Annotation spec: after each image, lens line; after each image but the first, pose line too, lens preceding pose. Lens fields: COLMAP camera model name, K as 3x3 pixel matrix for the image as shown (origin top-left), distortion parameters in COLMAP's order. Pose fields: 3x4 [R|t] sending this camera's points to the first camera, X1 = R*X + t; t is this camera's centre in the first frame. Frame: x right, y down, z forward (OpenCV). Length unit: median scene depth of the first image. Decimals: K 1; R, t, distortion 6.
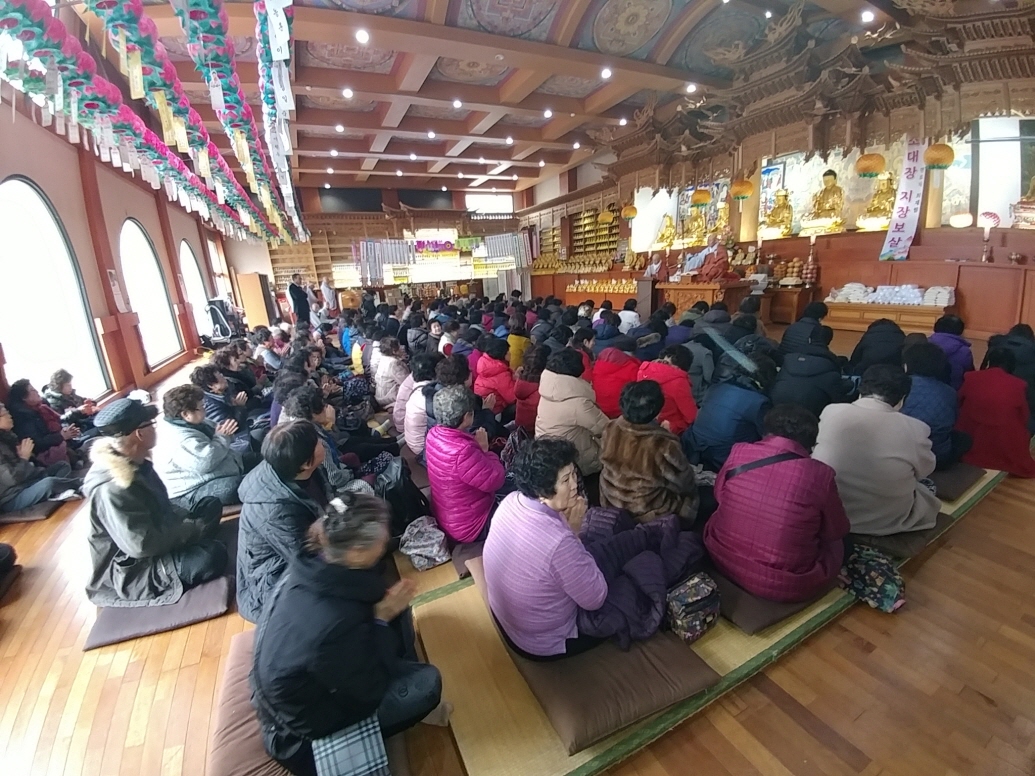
lens RADIAL K [[424.0, 0, 507.4], [0, 424.0, 395.0], [0, 0, 1]] dist [-0.022785, -0.005972]
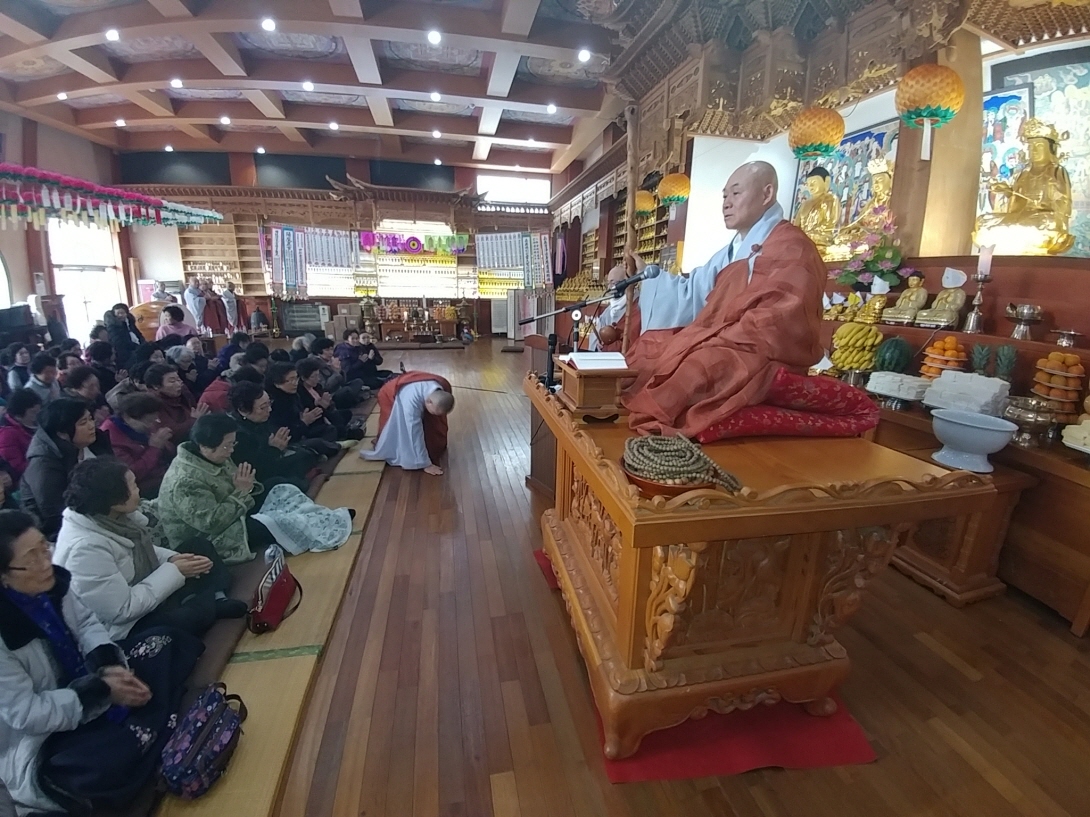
lens RADIAL K [[446.5, 0, 544.6], [0, 446.5, 415.4], [0, 0, 1]] dist [-0.022785, -0.005972]
pose [[0.972568, 0.133242, -0.190680, 0.327998], [-0.134925, 0.990847, 0.004186, -0.188222], [0.189493, 0.021656, 0.981643, 0.569102]]
